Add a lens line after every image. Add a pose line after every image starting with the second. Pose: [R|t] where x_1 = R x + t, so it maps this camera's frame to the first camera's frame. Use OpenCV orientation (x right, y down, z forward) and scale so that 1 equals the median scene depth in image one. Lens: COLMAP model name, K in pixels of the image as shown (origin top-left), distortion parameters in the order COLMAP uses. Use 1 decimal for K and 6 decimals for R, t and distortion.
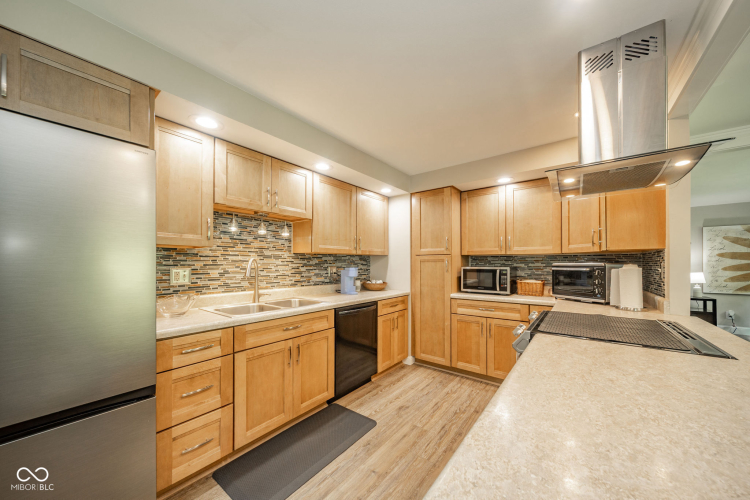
lens RADIAL K [[270.9, 0, 375.0], [0, 270.9, 262.9], [0, 0, 1]] dist [0.000472, -0.001083]
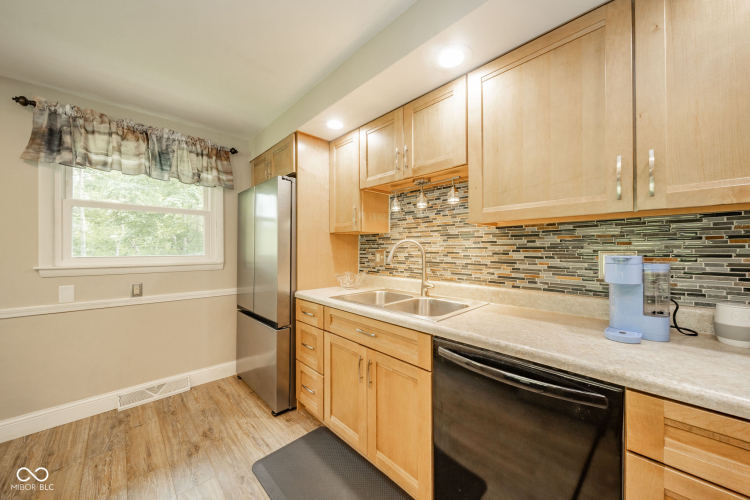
lens RADIAL K [[270.9, 0, 373.1], [0, 270.9, 248.6], [0, 0, 1]] dist [0.000472, -0.001083]
pose [[-0.158457, 0.002087, -0.987364, 0.322739], [0.008484, 0.999964, 0.000752, 0.007146], [0.987329, -0.008257, -0.158469, 0.873557]]
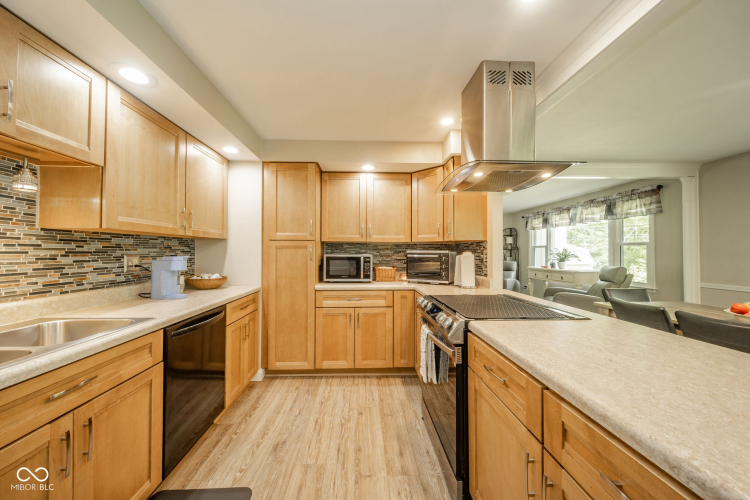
lens RADIAL K [[270.9, 0, 373.1], [0, 270.9, 248.5], [0, 0, 1]] dist [0.000472, -0.001083]
pose [[0.763651, 0.009444, 0.645560, -0.164199], [-0.004445, 0.999946, -0.009370, 0.002787], [-0.645614, 0.004286, 0.763652, 0.243198]]
